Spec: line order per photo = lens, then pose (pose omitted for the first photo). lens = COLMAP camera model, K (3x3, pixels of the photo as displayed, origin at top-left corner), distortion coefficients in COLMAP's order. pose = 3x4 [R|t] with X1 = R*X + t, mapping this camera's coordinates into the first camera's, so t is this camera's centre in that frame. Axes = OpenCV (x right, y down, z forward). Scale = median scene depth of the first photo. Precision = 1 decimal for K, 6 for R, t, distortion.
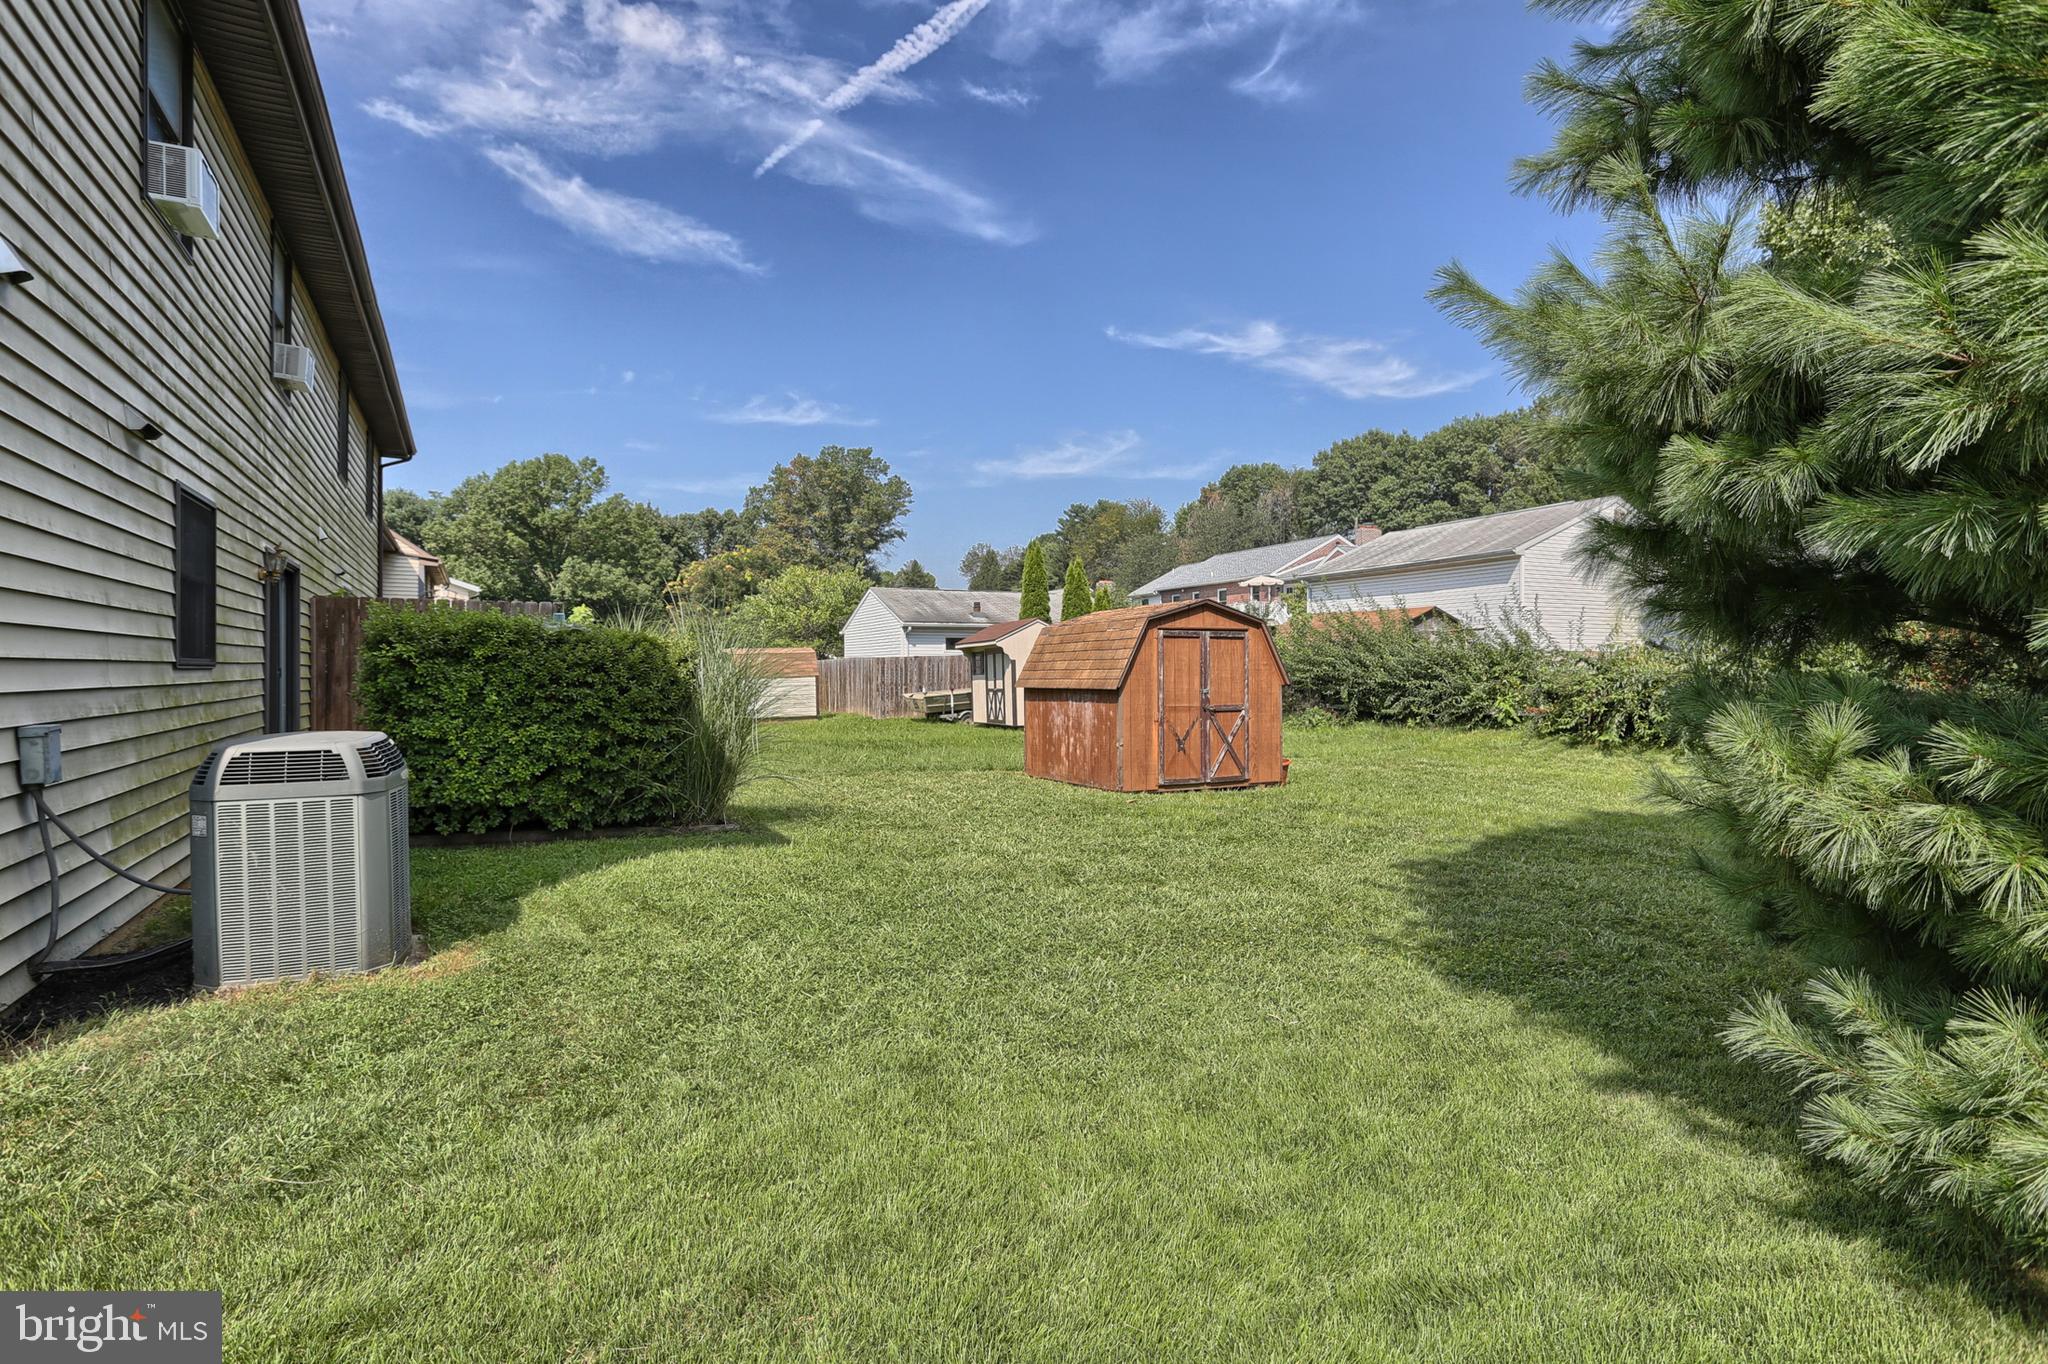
lens RADIAL K [[1063.1, 0, 1029.5], [0, 1063.1, 673.6], [0, 0, 1]] dist [-0.060580, 0.032279]
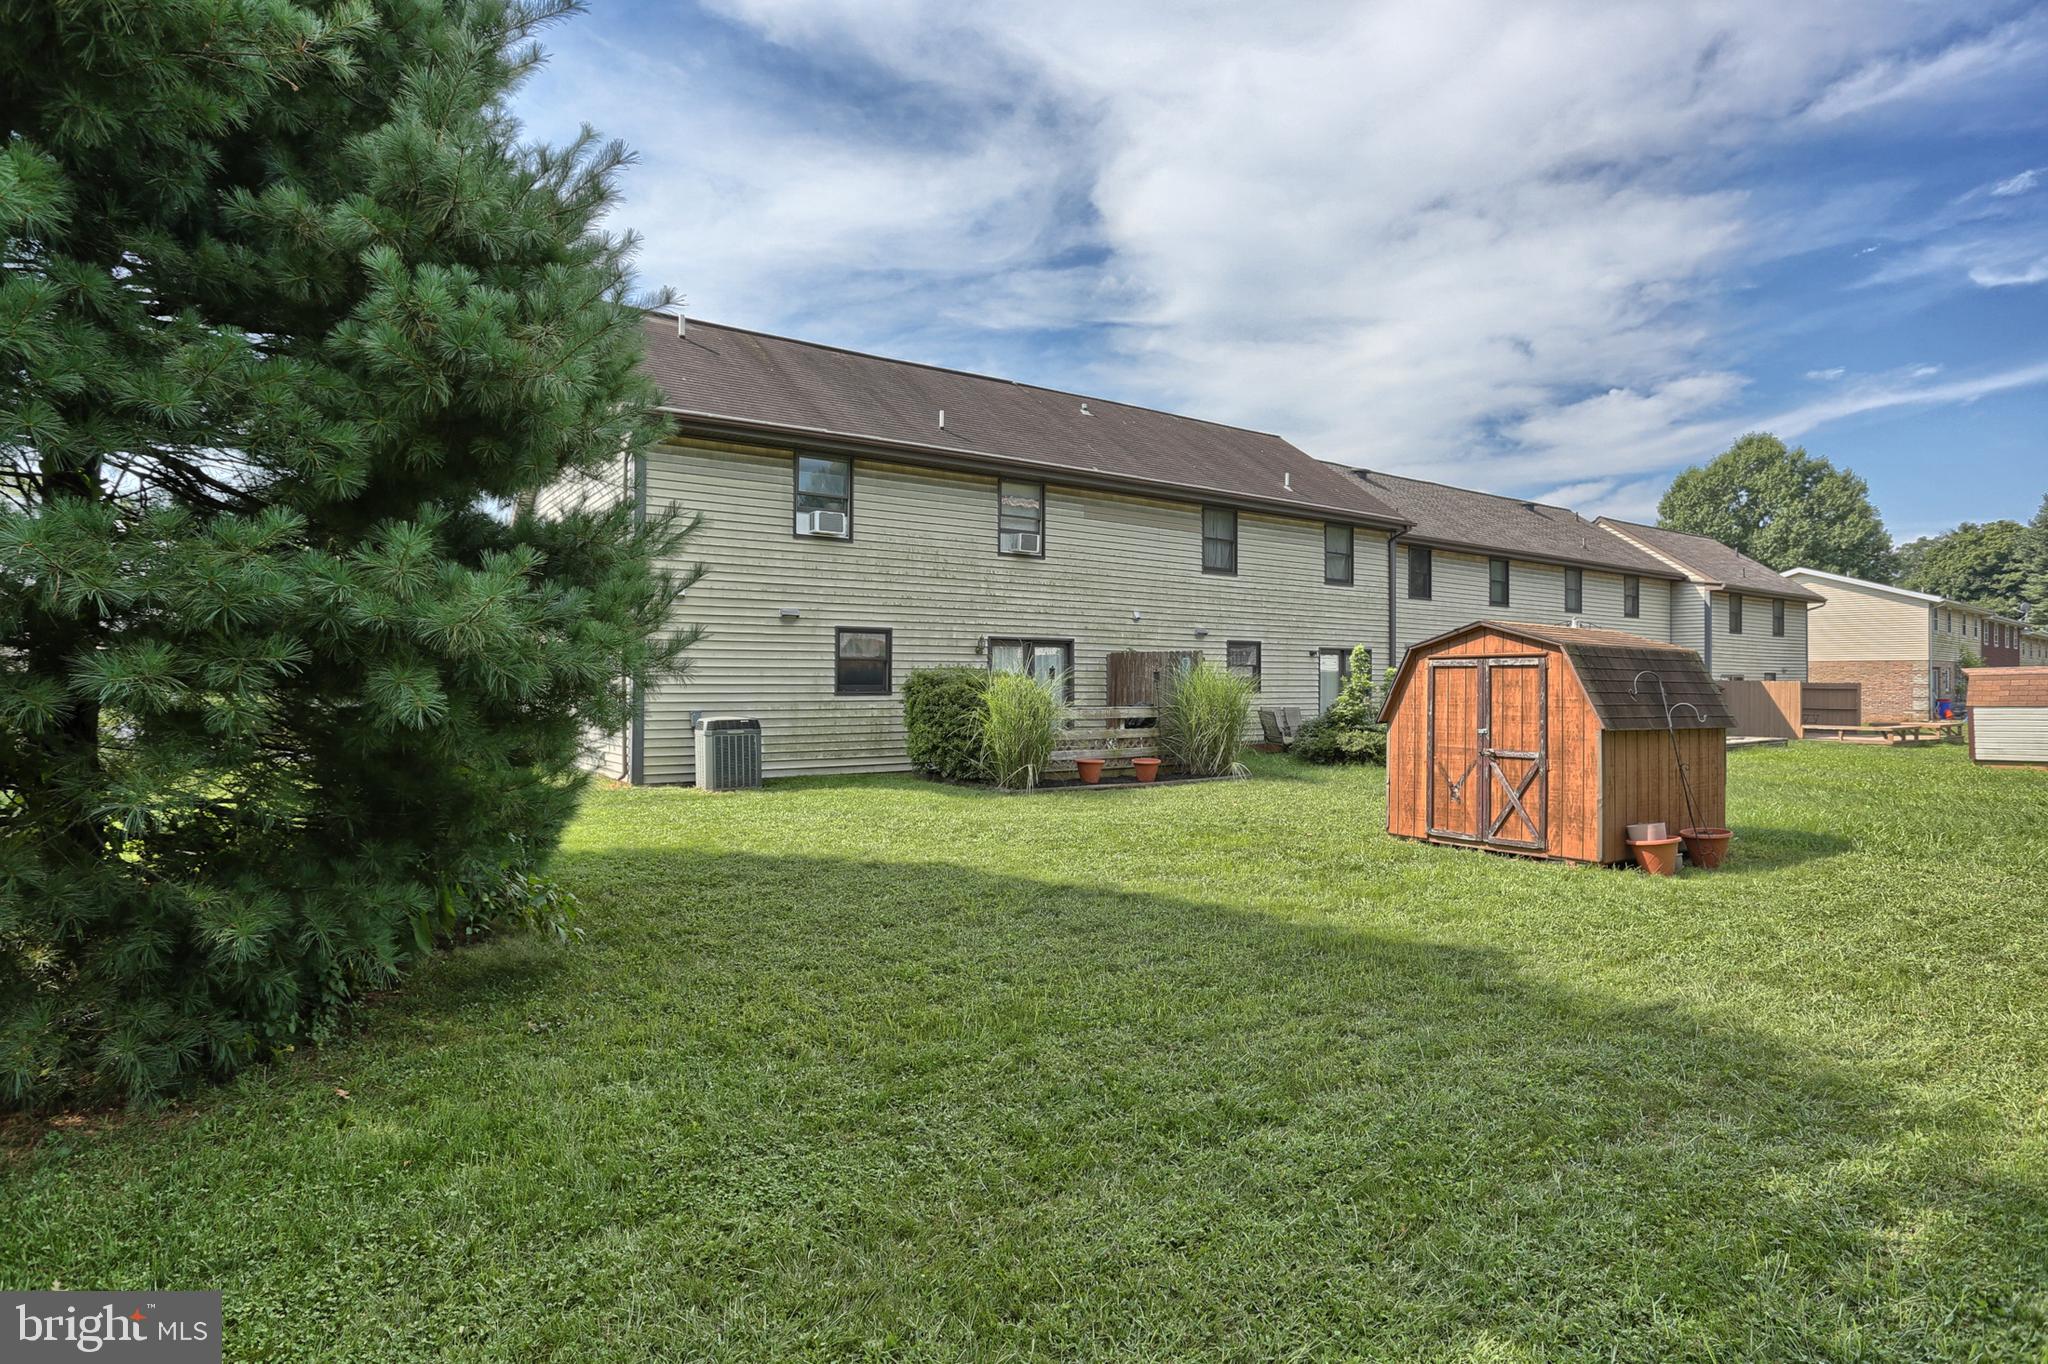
lens RADIAL K [[1063.1, 0, 1029.5], [0, 1063.1, 673.6], [0, 0, 1]] dist [-0.060580, 0.032279]
pose [[0.142702, -0.008854, -0.989726, 0.929850], [-0.007541, 0.999921, -0.010033, -0.017557], [0.989737, 0.008895, 0.142624, 0.535336]]
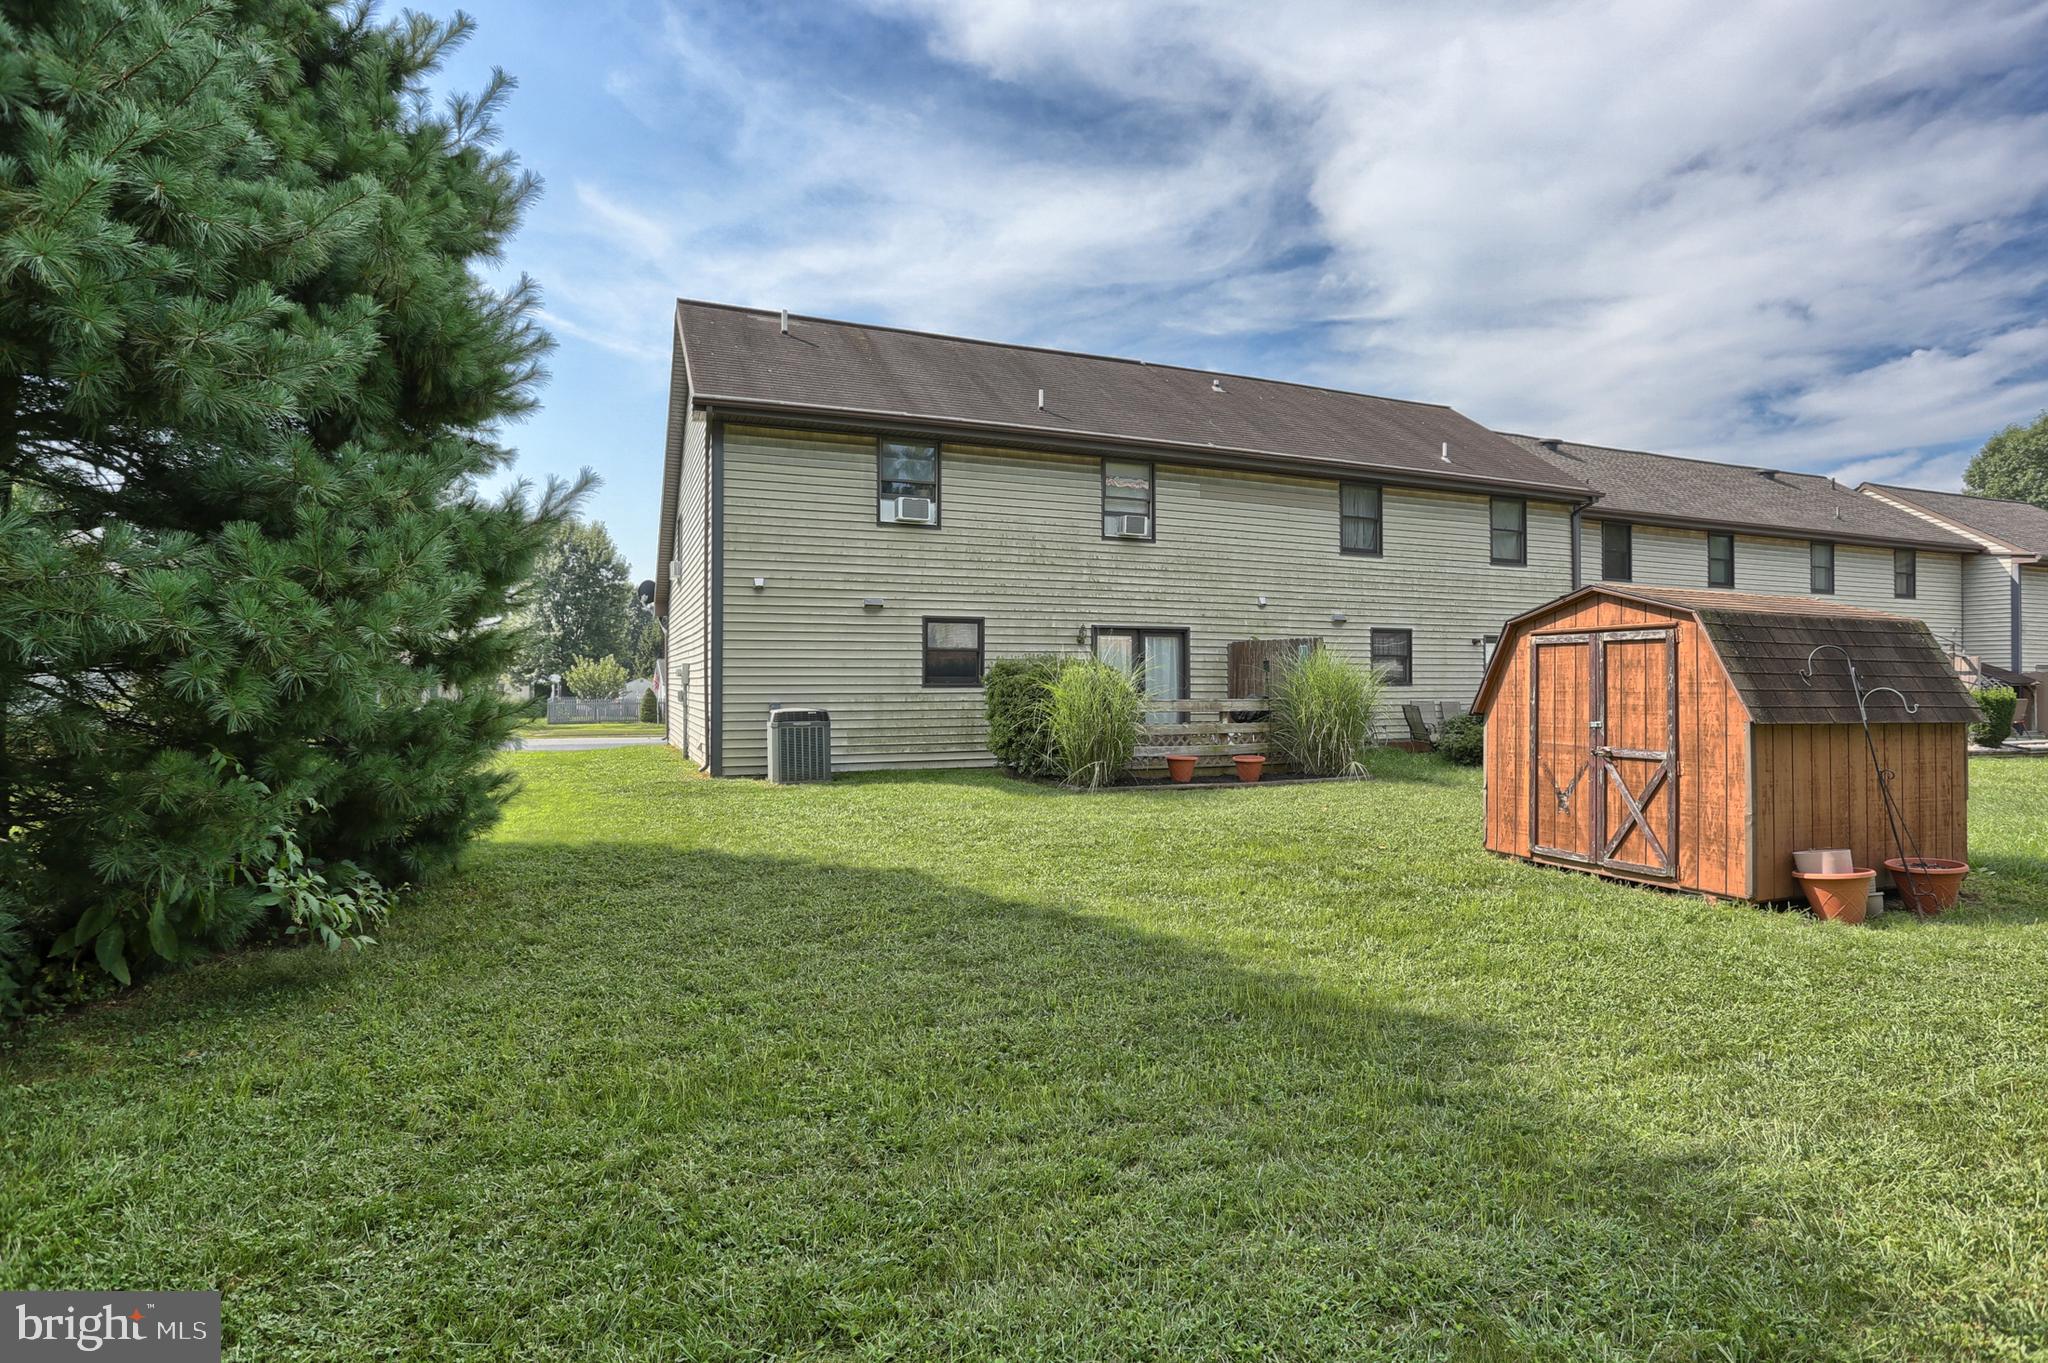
lens RADIAL K [[1022.1, 0, 1029.3], [0, 1022.1, 678.2], [0, 0, 1]] dist [-0.051192, 0.029410]
pose [[-0.074907, -0.005270, -0.997177, 0.811972], [-0.004370, 0.999978, -0.004956, -0.007537], [0.997181, 0.003986, -0.074928, 0.701770]]
